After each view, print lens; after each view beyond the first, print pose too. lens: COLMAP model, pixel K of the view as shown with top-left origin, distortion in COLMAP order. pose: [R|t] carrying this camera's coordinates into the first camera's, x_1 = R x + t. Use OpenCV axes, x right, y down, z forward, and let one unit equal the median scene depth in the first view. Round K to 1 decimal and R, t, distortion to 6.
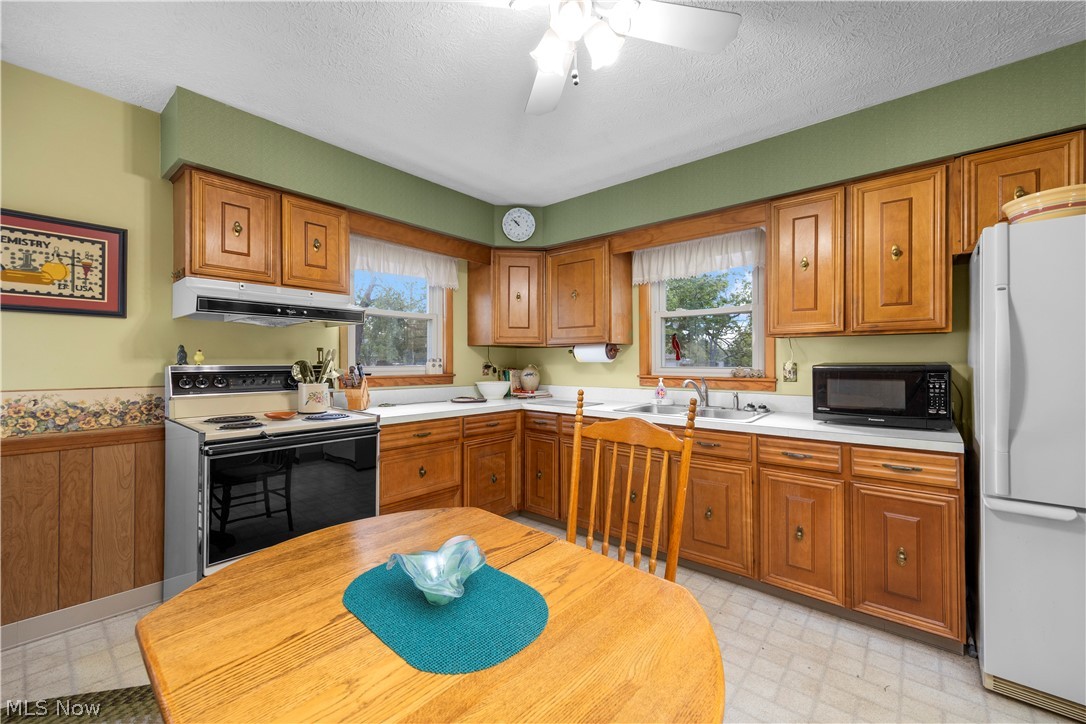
lens RADIAL K [[432.6, 0, 543.0], [0, 432.6, 362.0], [0, 0, 1]] dist [0.009435, -0.000215]
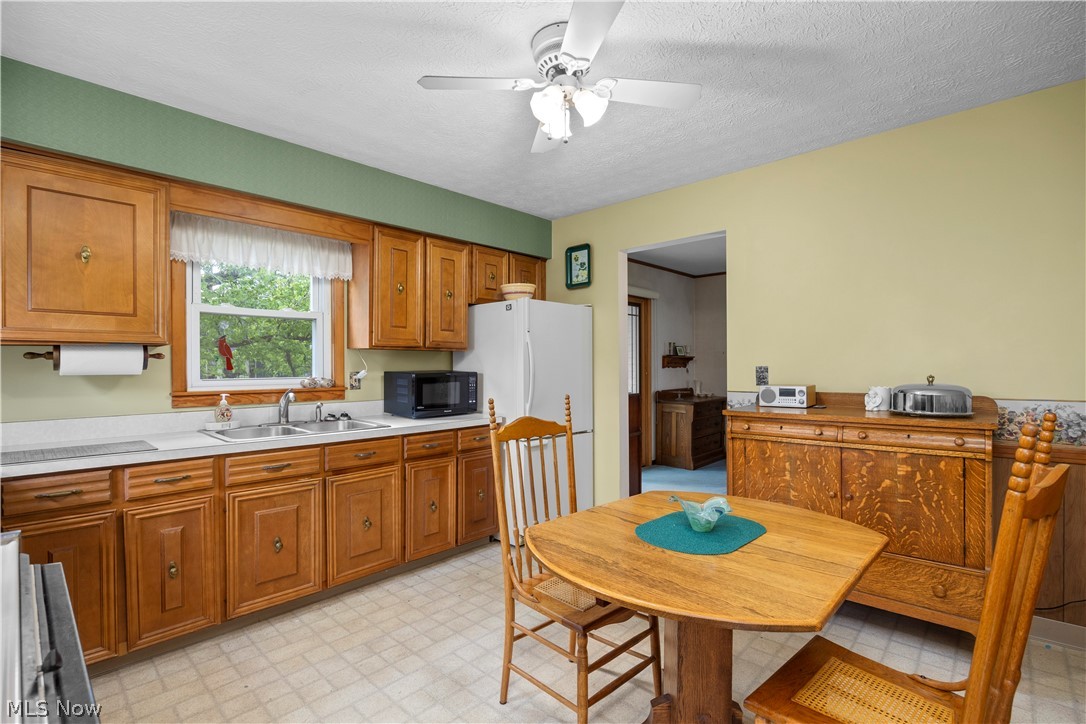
lens RADIAL K [[502.3, 0, 524.4], [0, 502.3, 365.0], [0, 0, 1]] dist [-0.012643, 0.000218]
pose [[0.066212, 0.002292, 0.997803, -0.611940], [0.008235, 0.999962, -0.002844, -0.007782], [-0.997772, 0.008406, 0.066191, 0.455847]]
